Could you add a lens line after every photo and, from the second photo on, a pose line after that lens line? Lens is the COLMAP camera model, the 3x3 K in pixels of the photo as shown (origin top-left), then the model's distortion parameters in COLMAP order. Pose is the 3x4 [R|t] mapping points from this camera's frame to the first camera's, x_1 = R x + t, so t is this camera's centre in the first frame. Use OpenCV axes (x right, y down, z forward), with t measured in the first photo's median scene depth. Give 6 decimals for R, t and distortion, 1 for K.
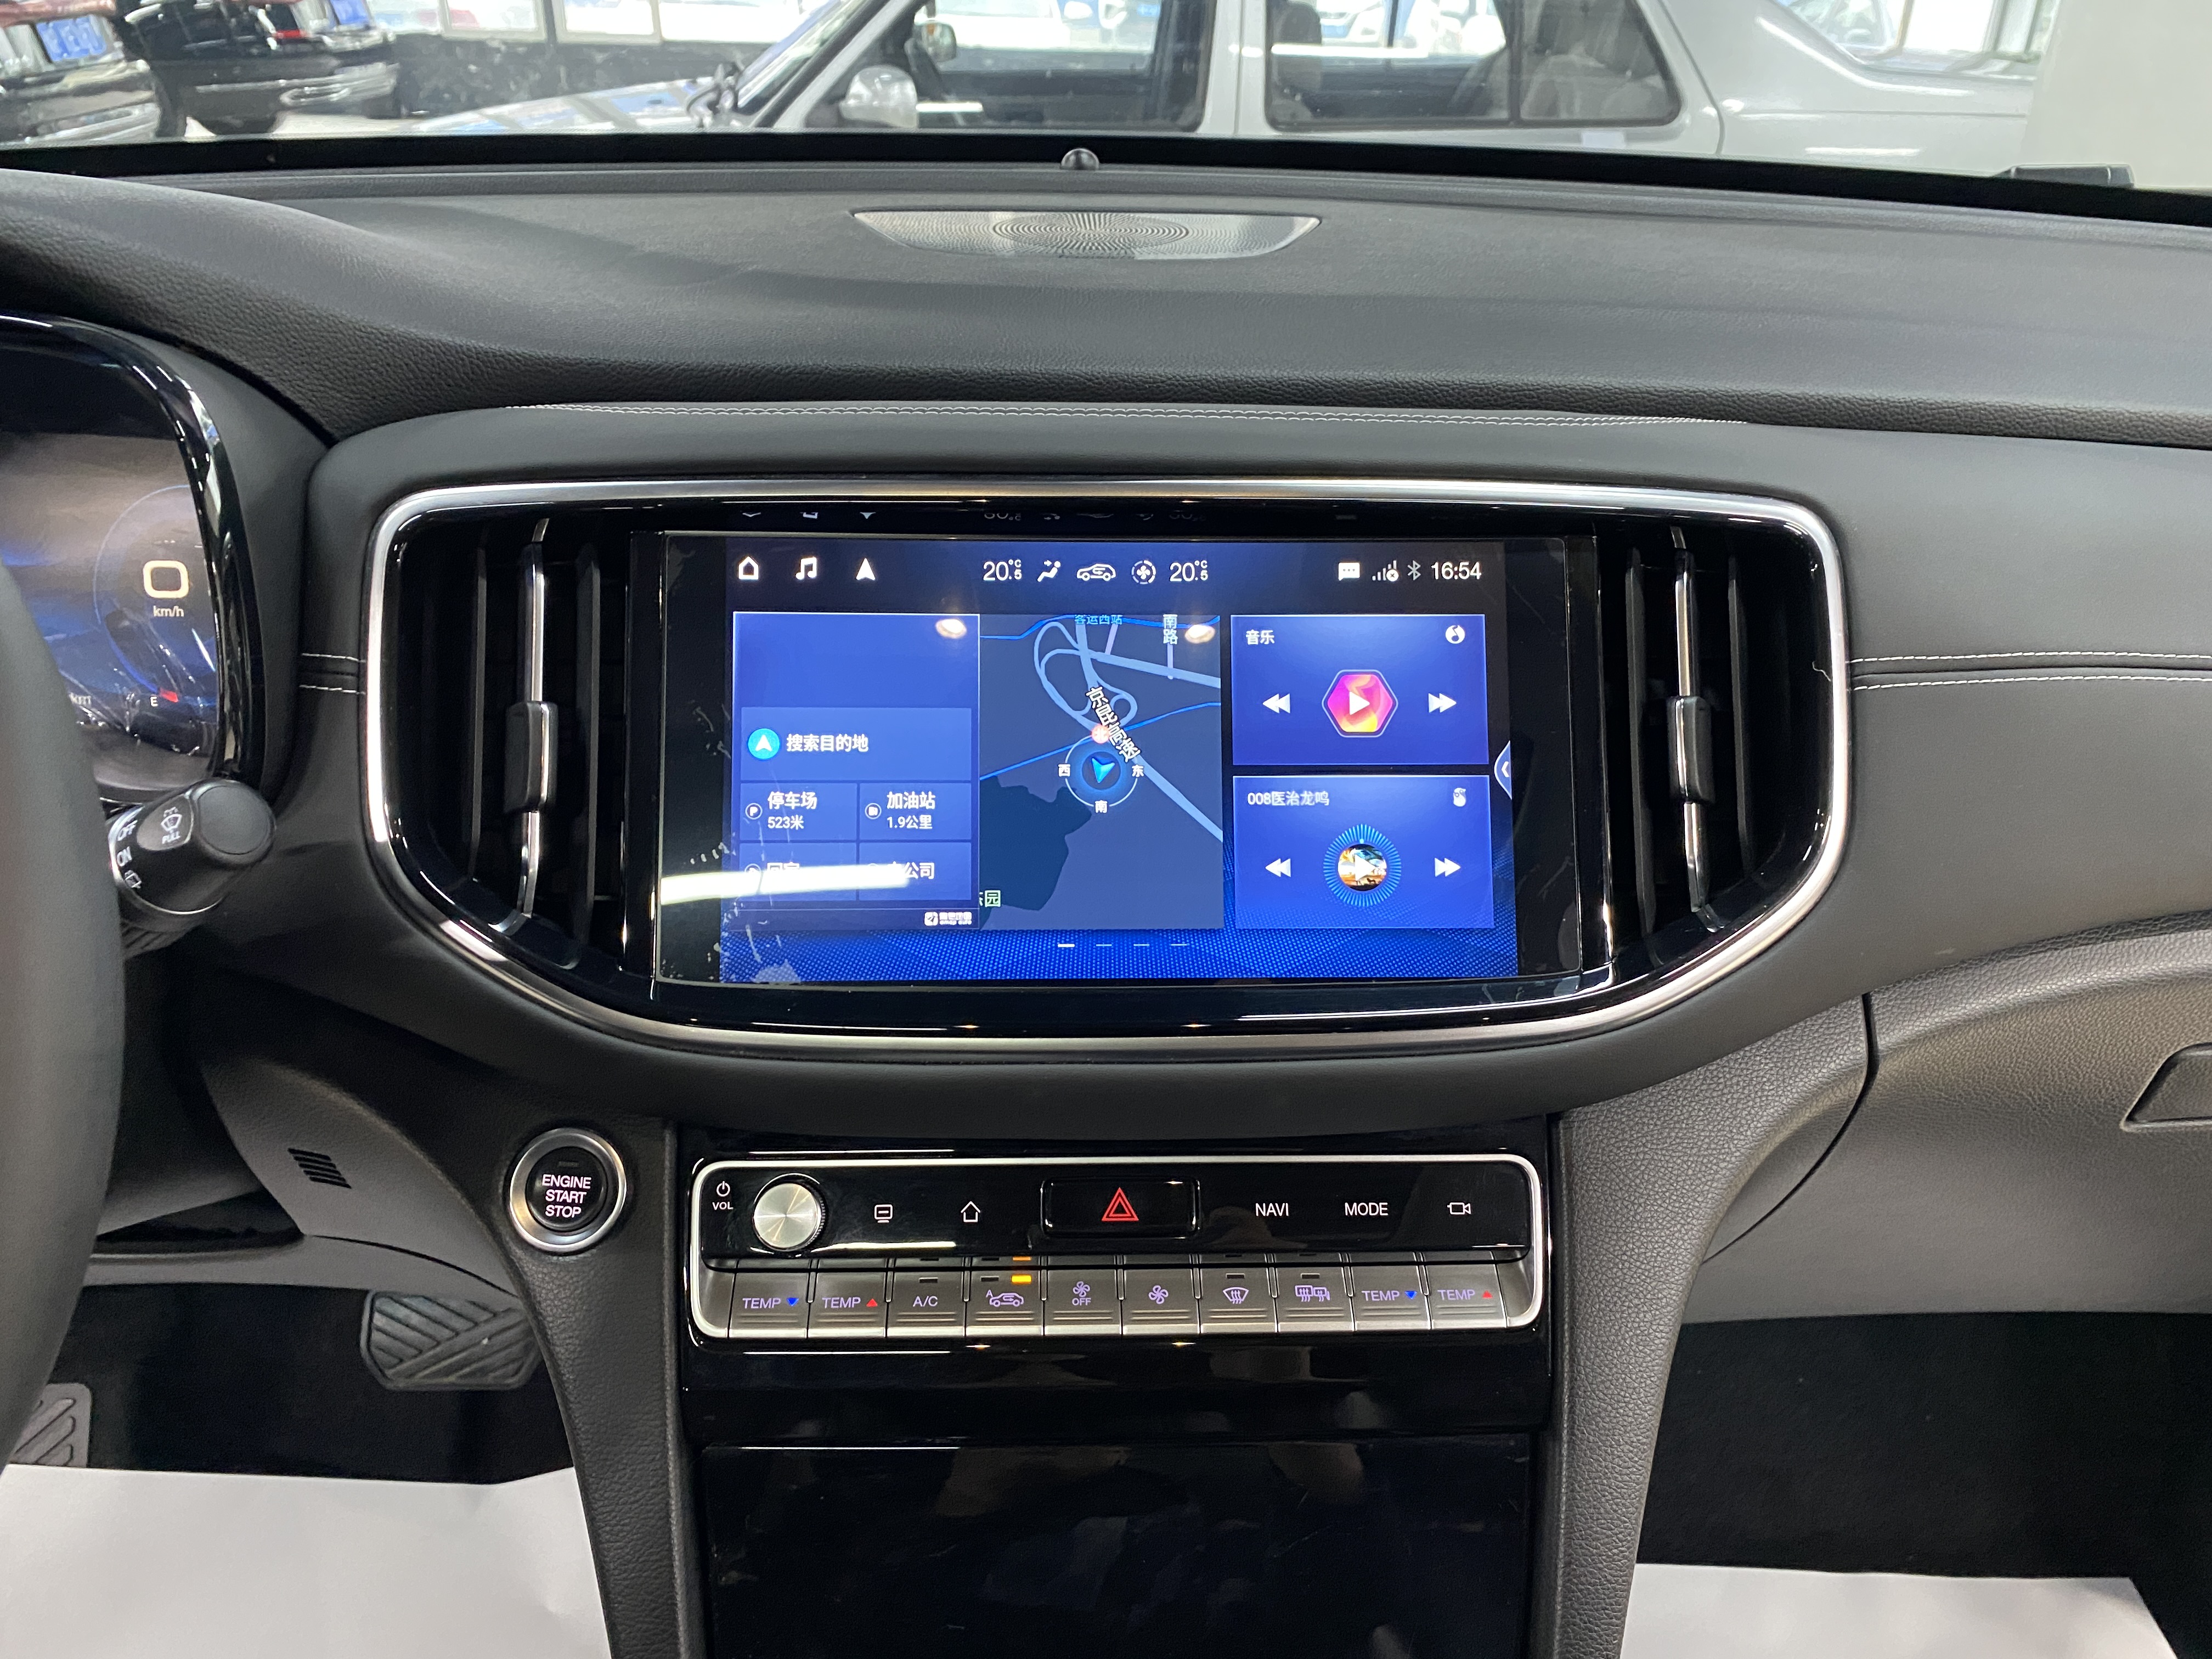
lens RADIAL K [[1665.7, 0, 1106.0], [0, 1665.7, 829.5], [0, 0, 1]] dist [0.040702, -0.049847]
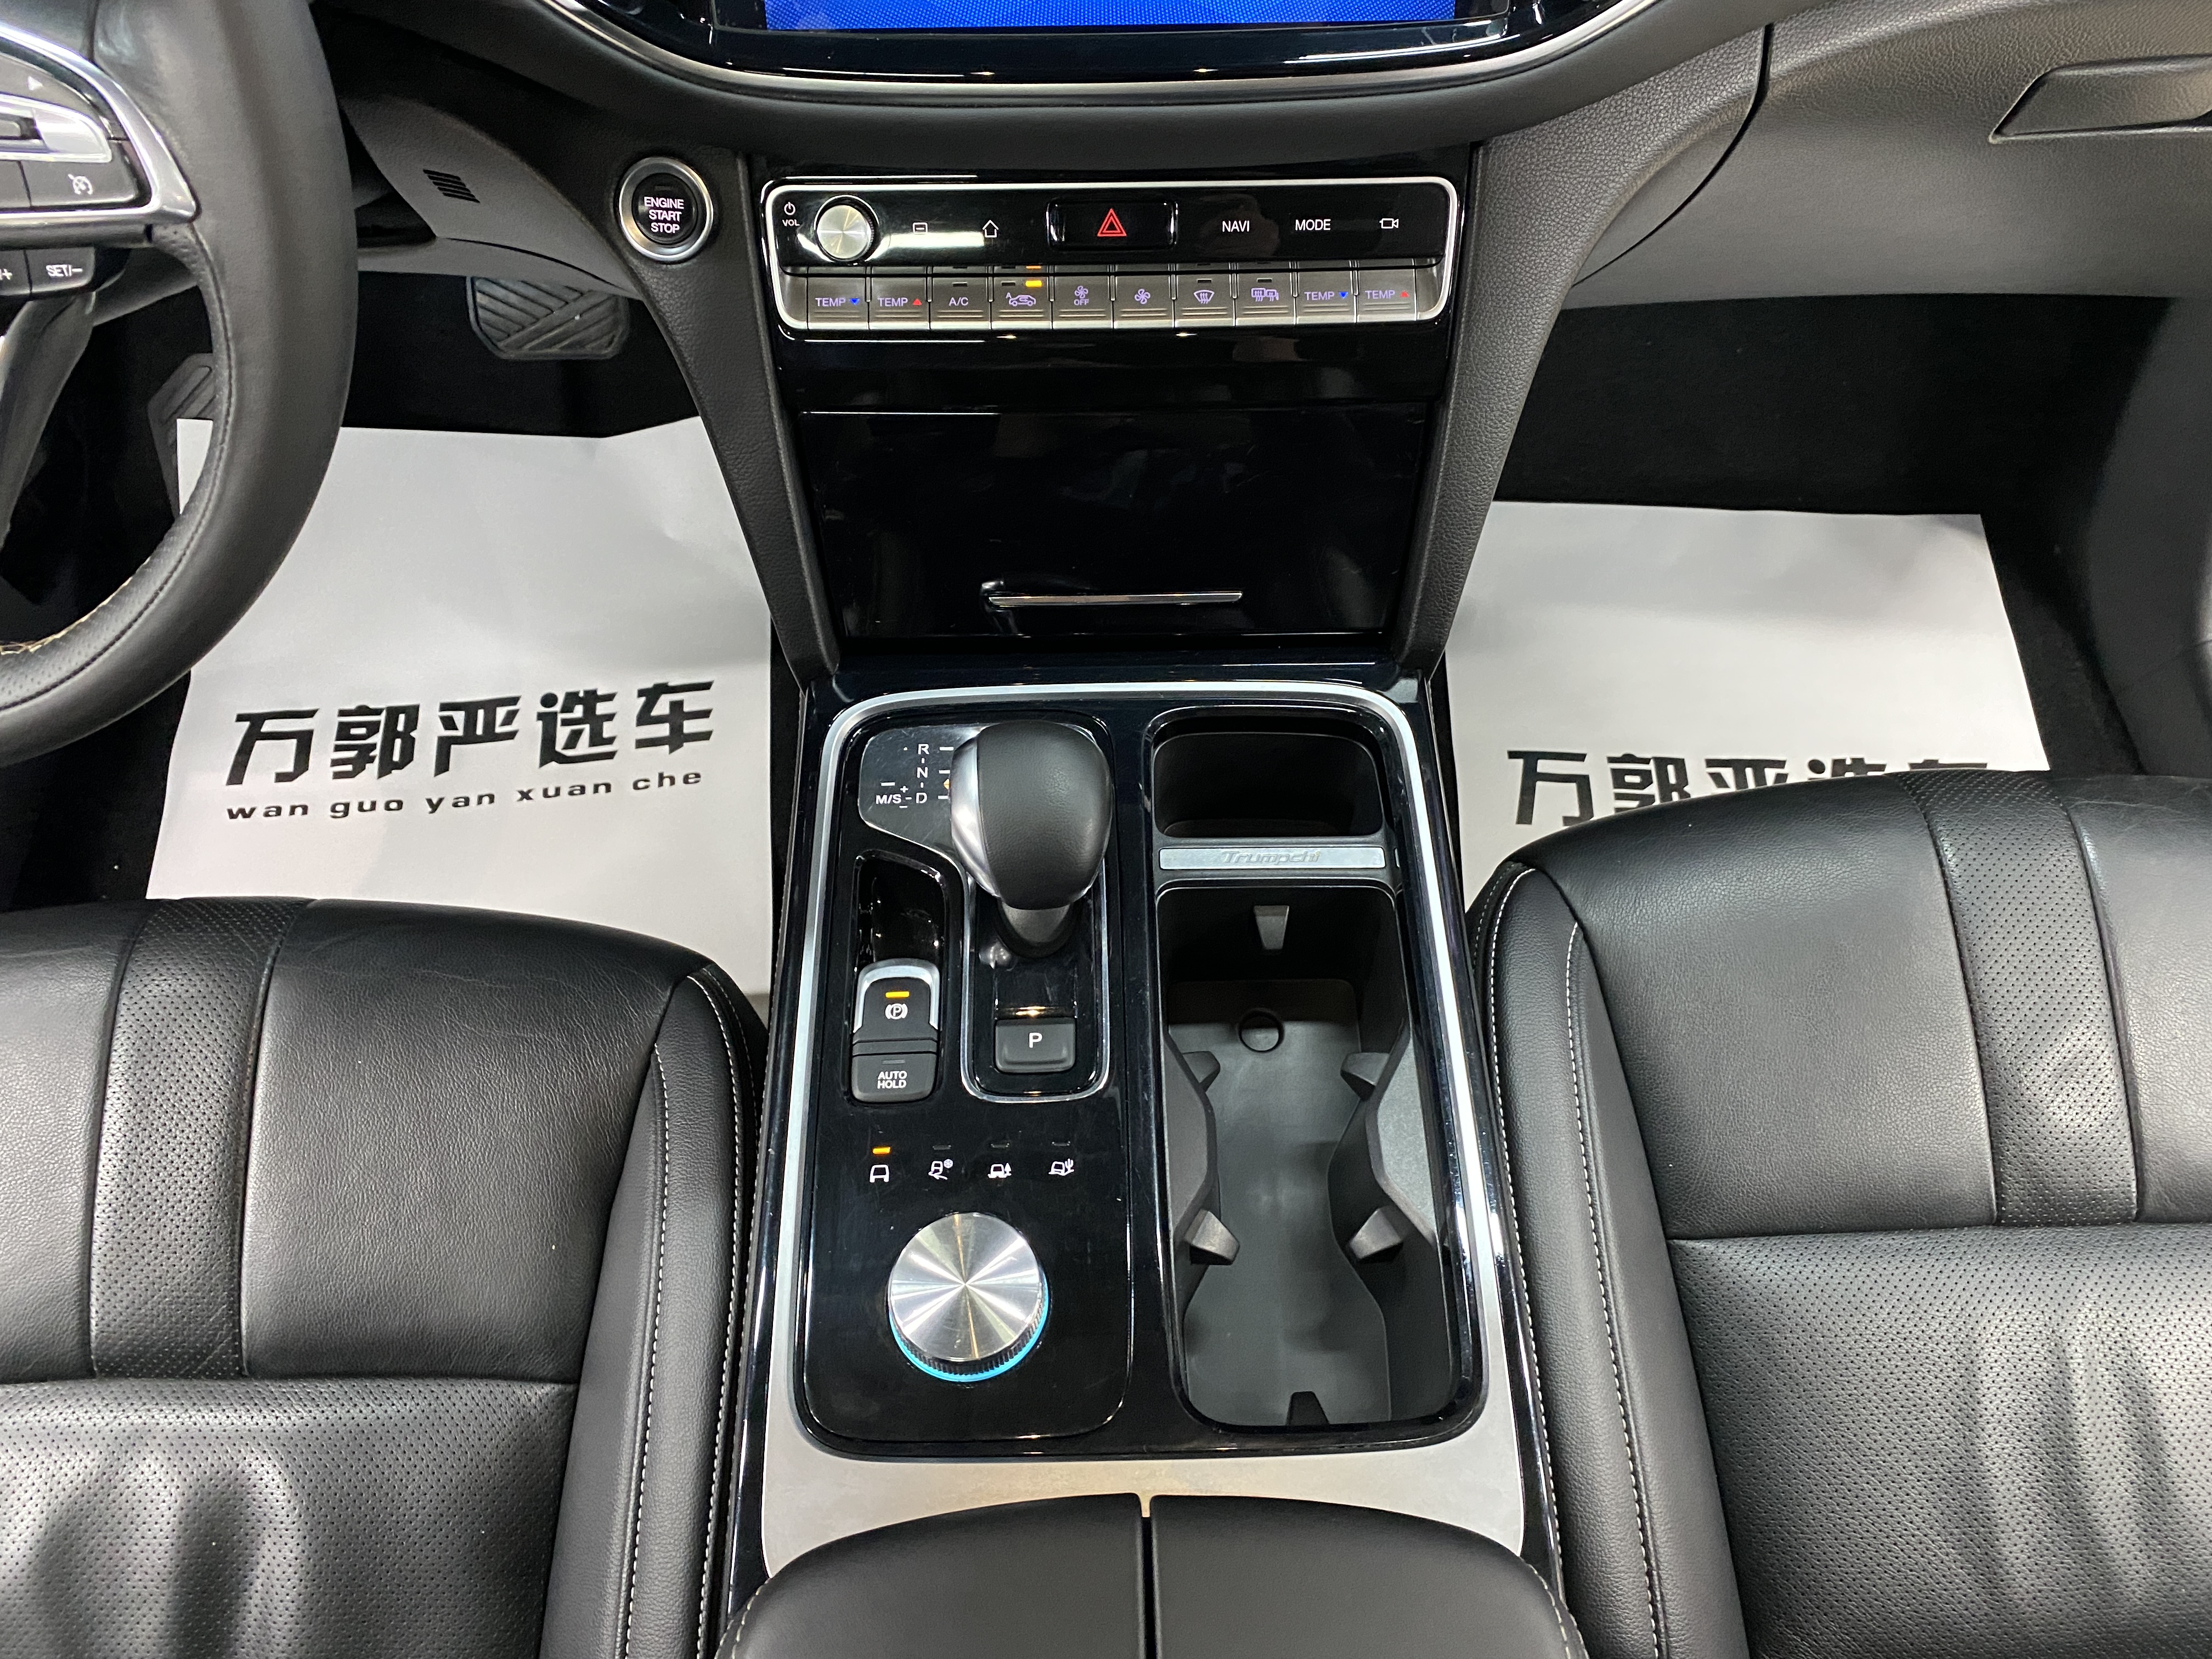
lens RADIAL K [[1681.2, 0, 1106.0], [0, 1681.2, 829.5], [0, 0, 1]] dist [0.043903, -0.054859]
pose [[0.999728, 0.006707, -0.022358, 0.035211], [0.007037, 0.826661, 0.562656, -0.106860], [0.022257, -0.562660, 0.826389, -0.283448]]
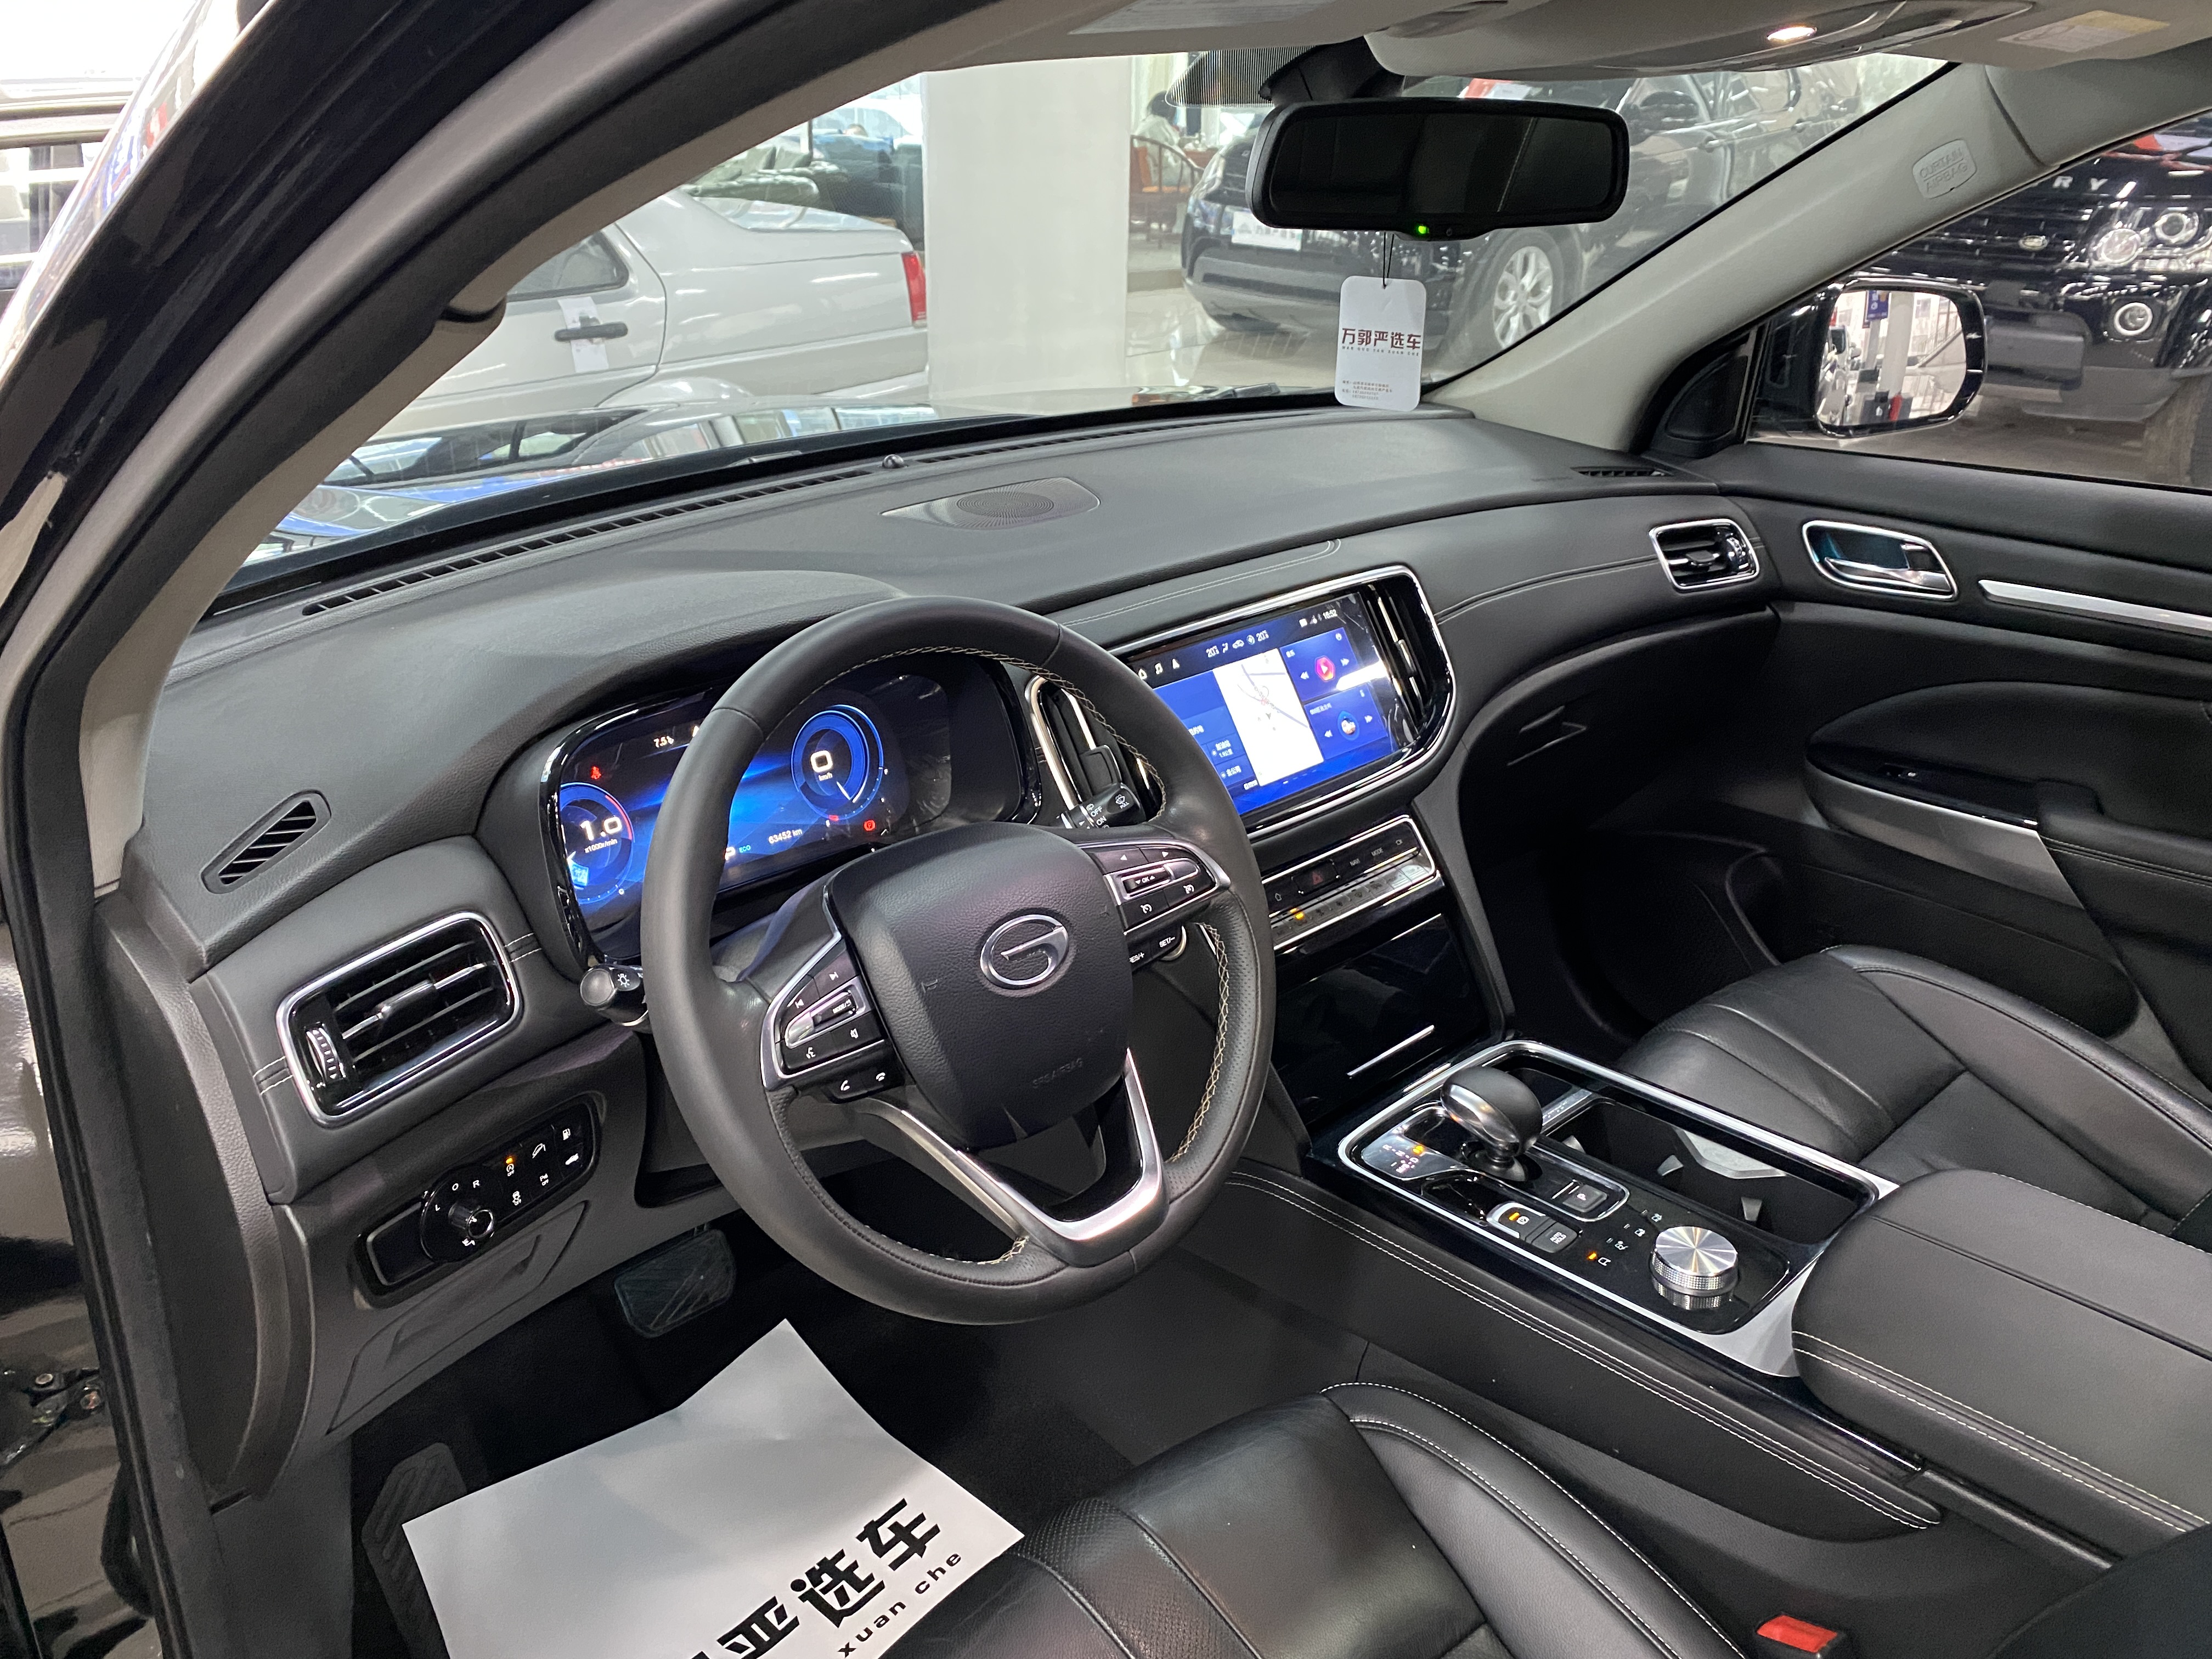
lens RADIAL K [[1671.9, 0, 1098.4], [0, 1671.9, 811.7], [0, 0, 1]] dist [0.055446, -0.118614]
pose [[0.758641, -0.280250, 0.588153, -1.754326], [0.308579, 0.949638, 0.054468, -0.116614], [-0.573797, 0.140170, 0.806913, -0.916770]]
